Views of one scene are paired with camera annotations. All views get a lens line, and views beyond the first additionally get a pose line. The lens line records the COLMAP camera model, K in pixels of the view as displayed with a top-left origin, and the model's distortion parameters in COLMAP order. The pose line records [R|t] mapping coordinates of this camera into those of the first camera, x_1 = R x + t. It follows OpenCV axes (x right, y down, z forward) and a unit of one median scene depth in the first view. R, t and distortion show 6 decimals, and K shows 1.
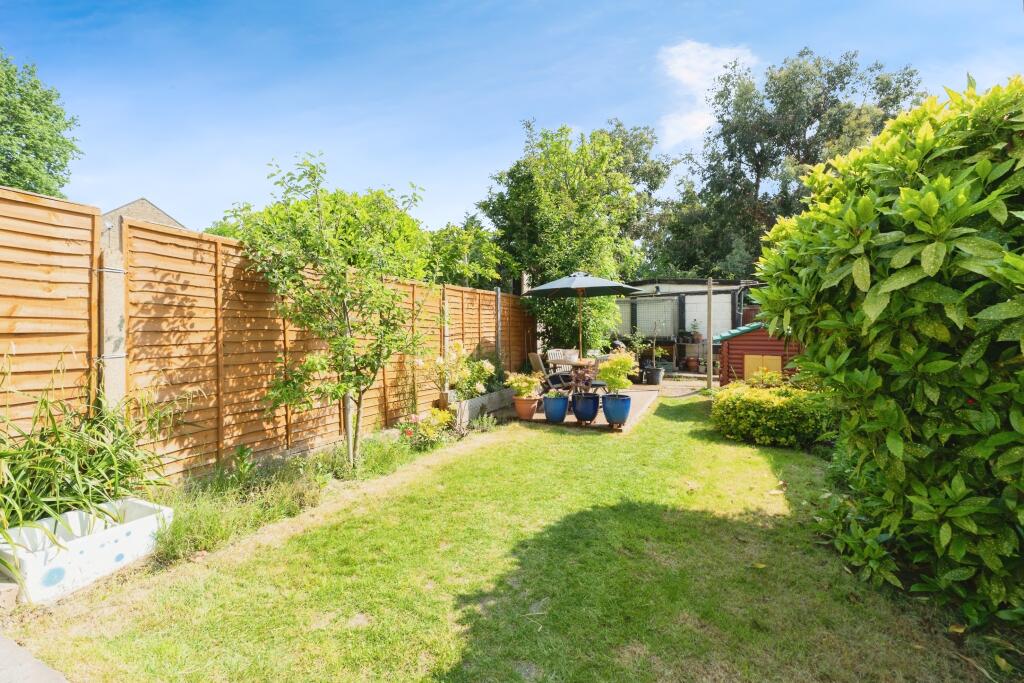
lens RADIAL K [[426.6, 0, 511.2], [0, 426.6, 331.3], [0, 0, 1]] dist [0.001610, 0.000105]
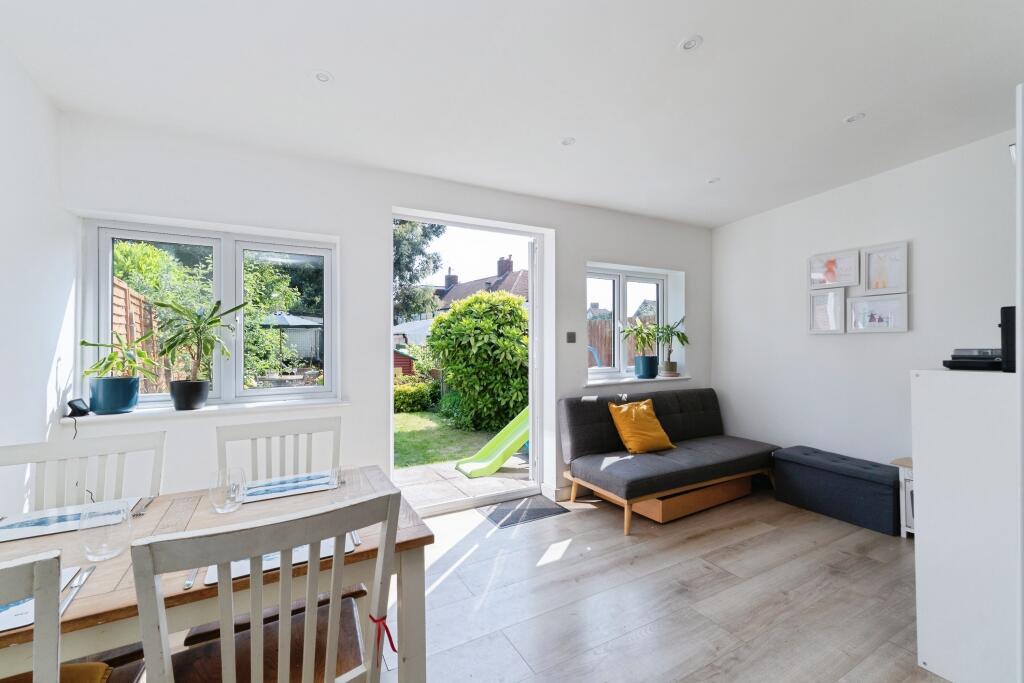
lens RADIAL K [[426.6, 0, 512.4], [0, 426.6, 345.1], [0, 0, 1]] dist [0.001610, 0.000105]
pose [[0.560561, 0.012605, 0.828017, -2.054516], [-0.000915, 0.999893, -0.014602, -0.042388], [-0.828113, 0.007428, 0.560512, -1.368466]]
